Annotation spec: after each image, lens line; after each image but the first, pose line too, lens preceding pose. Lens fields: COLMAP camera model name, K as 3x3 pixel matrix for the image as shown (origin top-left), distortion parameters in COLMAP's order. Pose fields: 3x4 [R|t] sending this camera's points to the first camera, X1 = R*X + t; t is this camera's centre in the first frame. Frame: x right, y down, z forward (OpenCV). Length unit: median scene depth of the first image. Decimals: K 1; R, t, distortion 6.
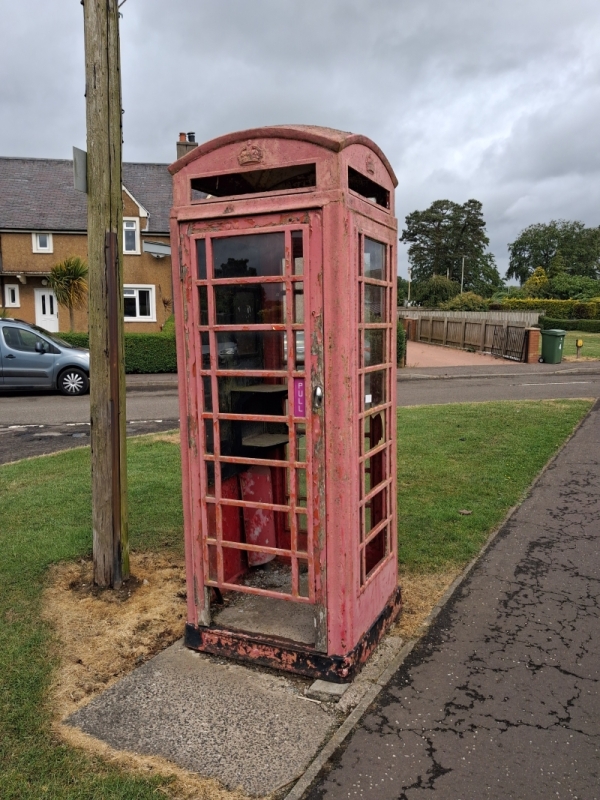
lens RADIAL K [[626.8, 0, 300.0], [0, 626.8, 400.0], [0, 0, 1]] dist [0.002423, 0.008747]
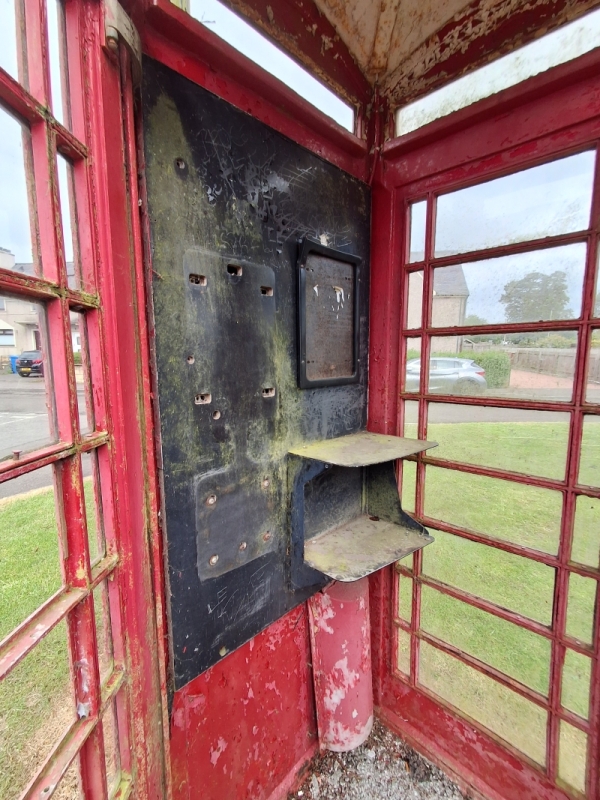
lens RADIAL K [[367.7, 0, 300.0], [0, 367.7, 400.0], [0, 0, 1]] dist [-0.000131, 0.000037]
pose [[0.946479, 0.052454, -0.318474, -0.008722], [-0.052365, 0.998589, 0.008847, -0.054865], [0.318489, 0.008303, 0.947890, 0.671770]]
